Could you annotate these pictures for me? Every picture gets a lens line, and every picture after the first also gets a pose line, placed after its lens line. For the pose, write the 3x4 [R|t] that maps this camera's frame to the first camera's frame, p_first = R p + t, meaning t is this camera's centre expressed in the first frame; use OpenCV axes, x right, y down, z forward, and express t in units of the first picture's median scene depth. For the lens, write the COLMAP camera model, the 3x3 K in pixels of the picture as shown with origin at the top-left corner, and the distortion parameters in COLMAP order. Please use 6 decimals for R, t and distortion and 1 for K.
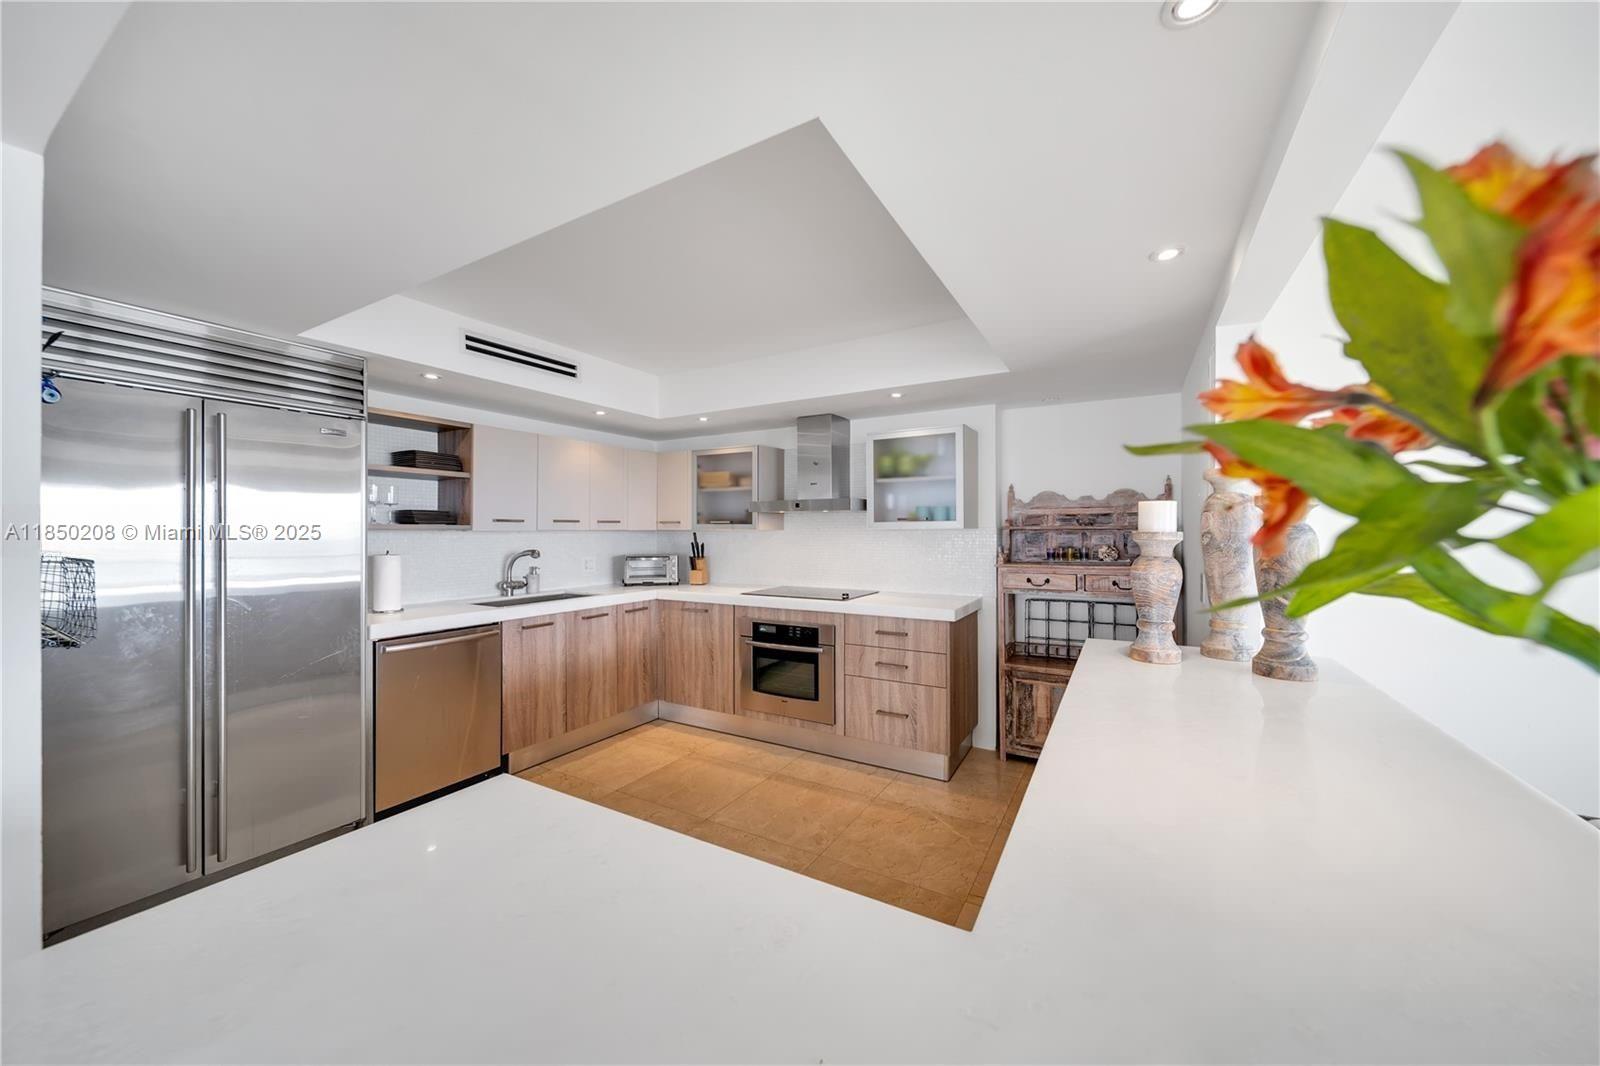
lens RADIAL K [[572.7, 0, 799.7], [0, 572.7, 530.3], [0, 0, 1]] dist [0.000084, -0.000034]
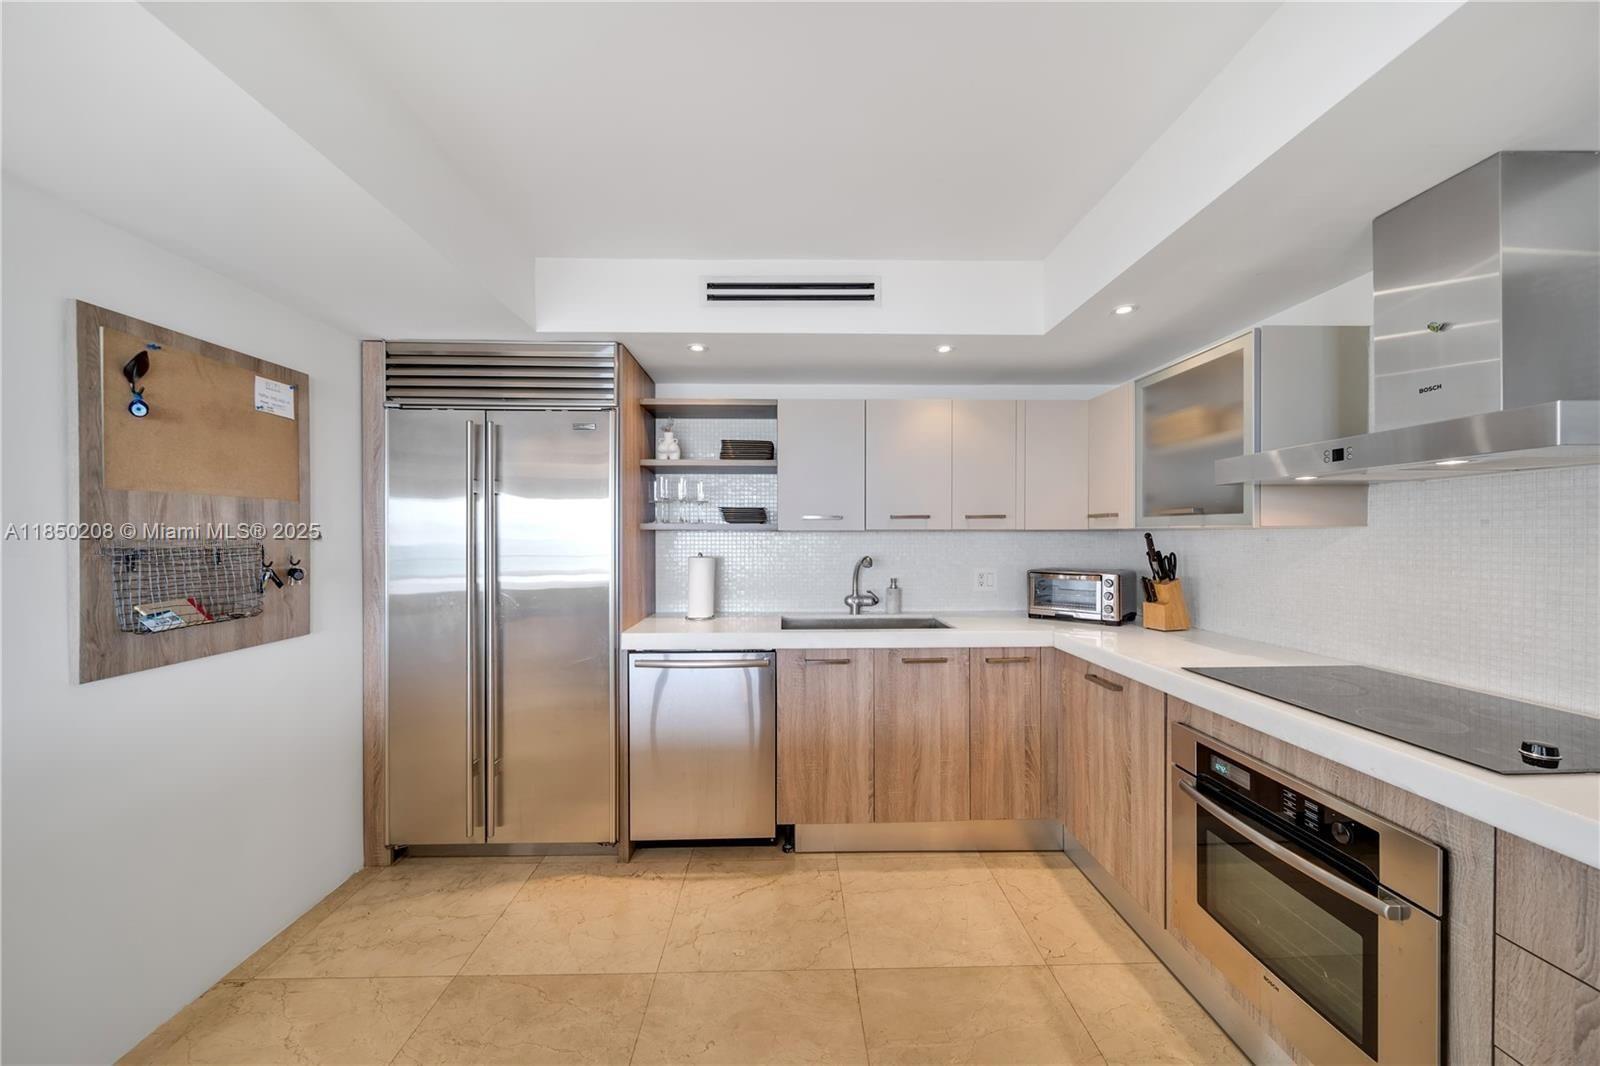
lens RADIAL K [[573.8, 0, 807.3], [0, 573.8, 537.6], [0, 0, 1]] dist [0.000534, -0.000098]
pose [[0.528980, 0.004352, -0.848623, 0.127838], [0.002210, 0.999976, 0.006506, 0.004909], [0.848632, -0.005317, 0.528958, 0.539236]]
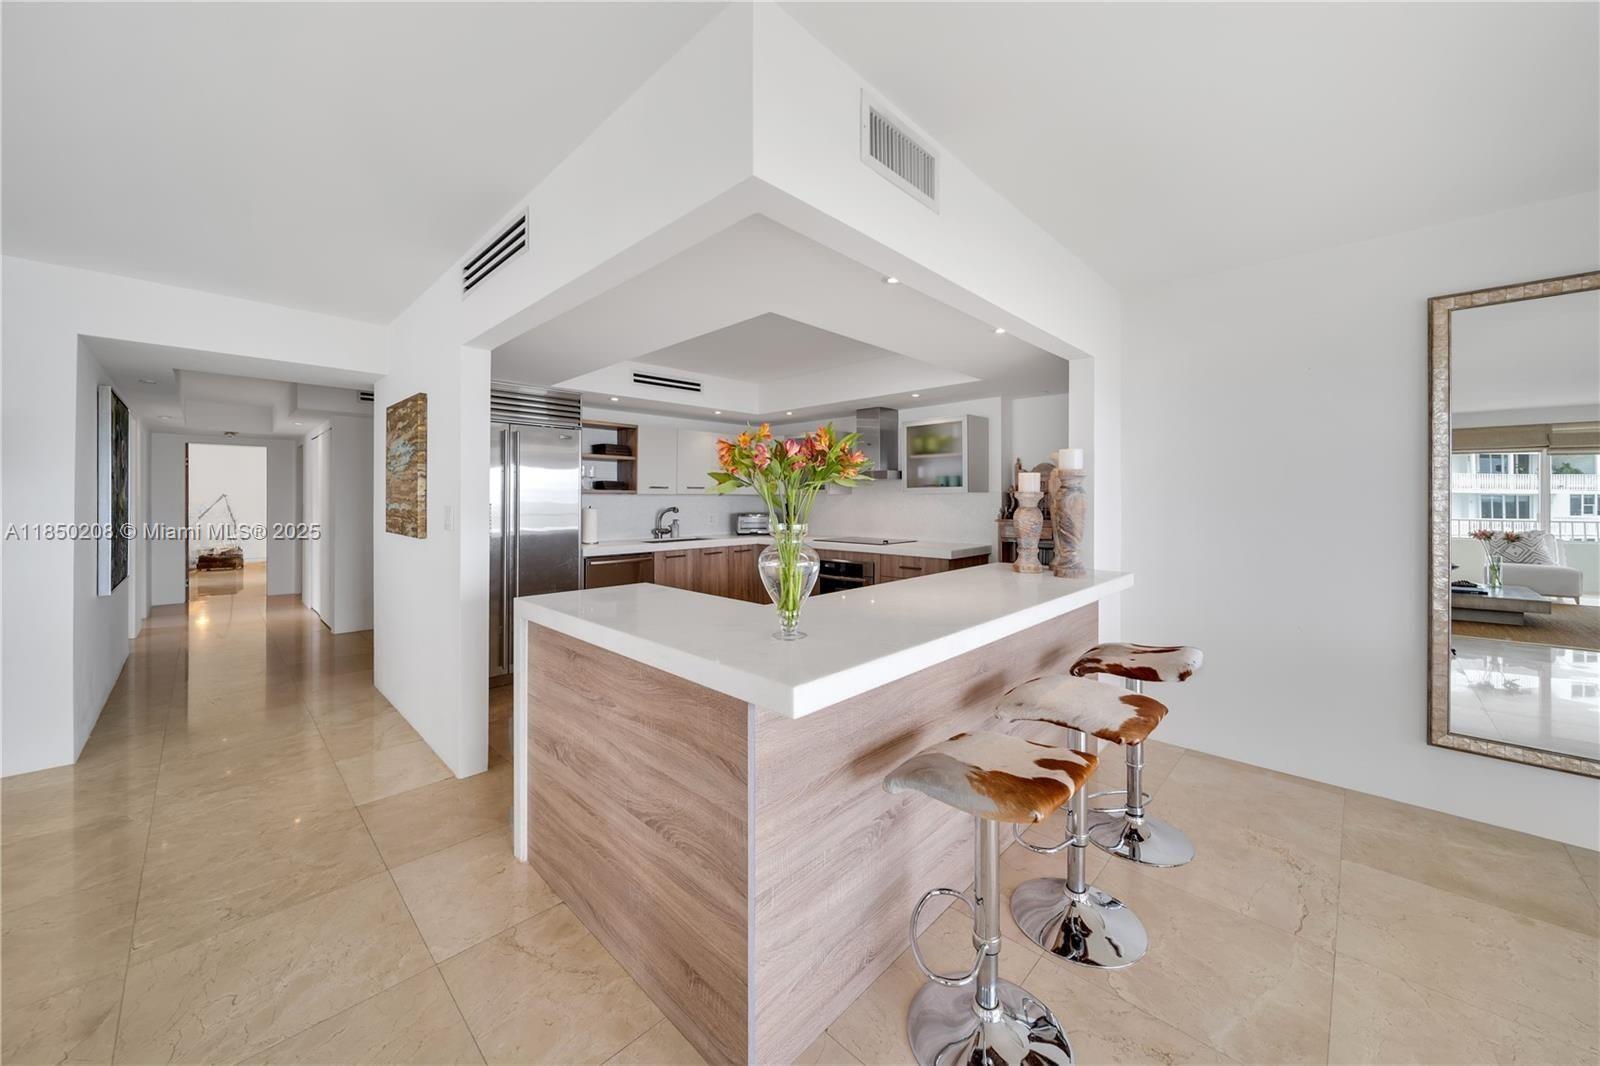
lens RADIAL K [[571.8, 0, 804.0], [0, 571.8, 498.7], [0, 0, 1]] dist [-0.000960, -0.000171]
pose [[0.971598, 0.001353, -0.236632, 0.212038], [-0.001748, 0.999997, -0.001460, 0.013534], [0.236629, 0.001832, 0.971598, -0.360933]]
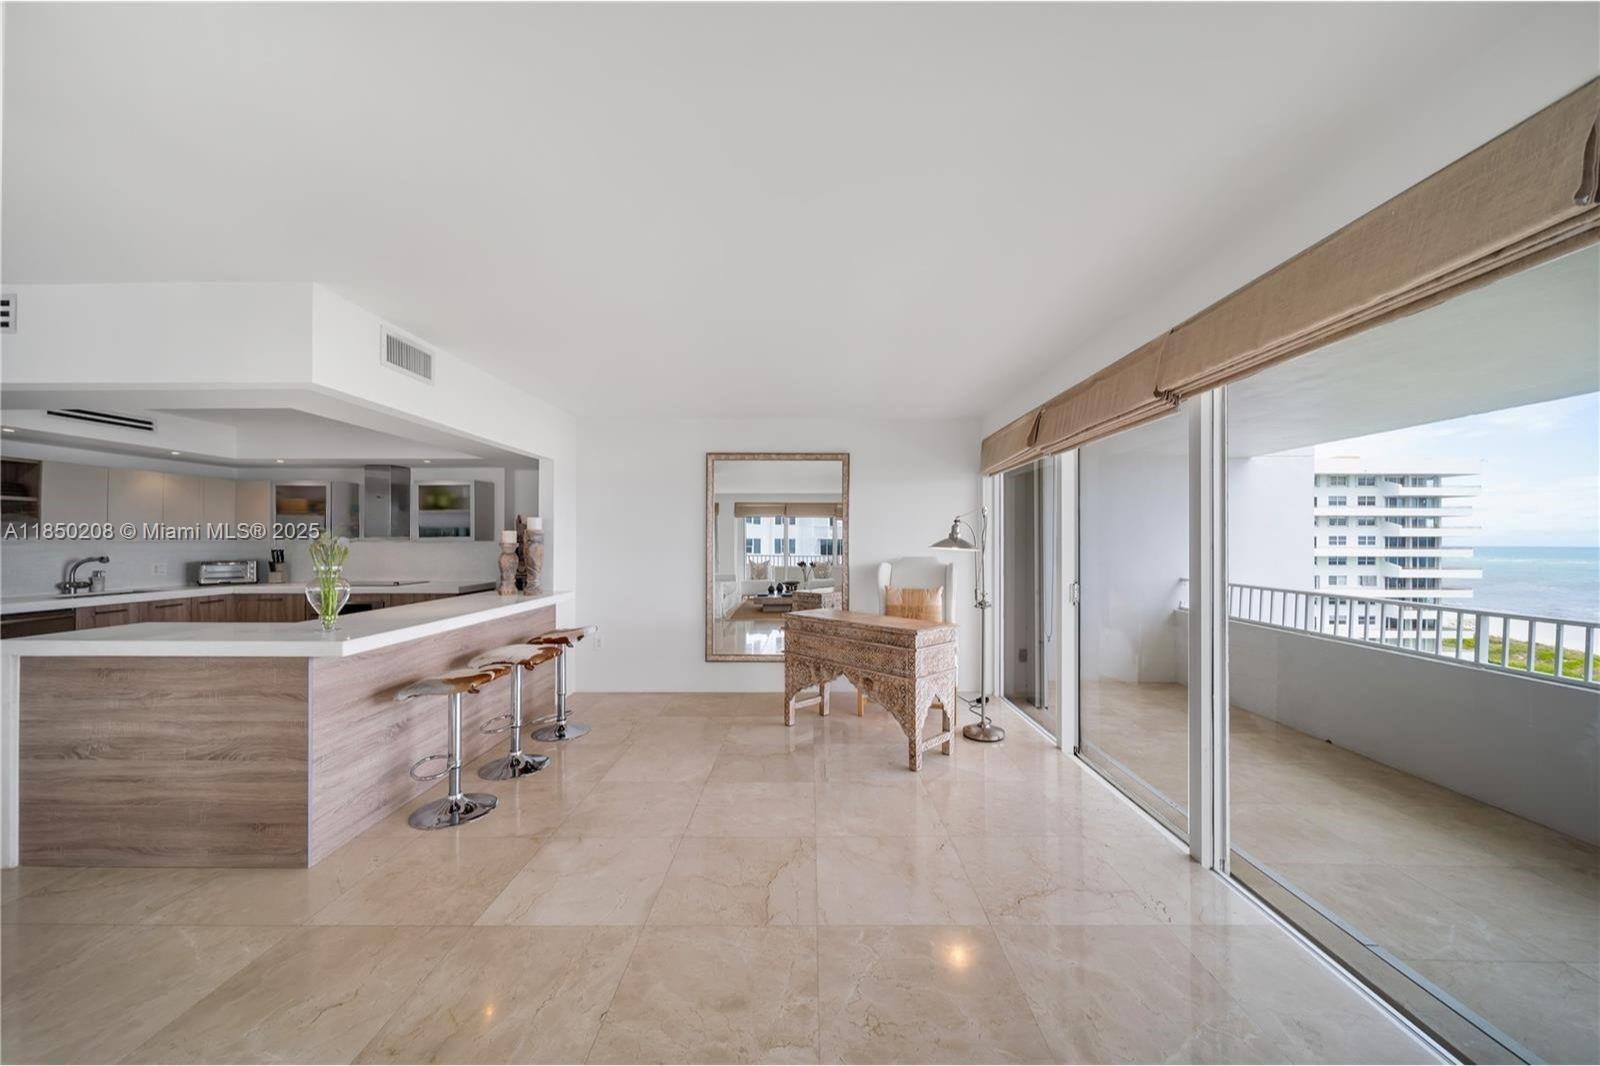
lens RADIAL K [[573.8, 0, 807.3], [0, 573.8, 537.6], [0, 0, 1]] dist [0.000534, -0.000098]
pose [[0.866237, 0.005272, 0.499605, 0.267791], [-0.001509, 0.999967, -0.007935, -0.000686], [-0.499631, 0.006120, 0.866217, -0.921951]]
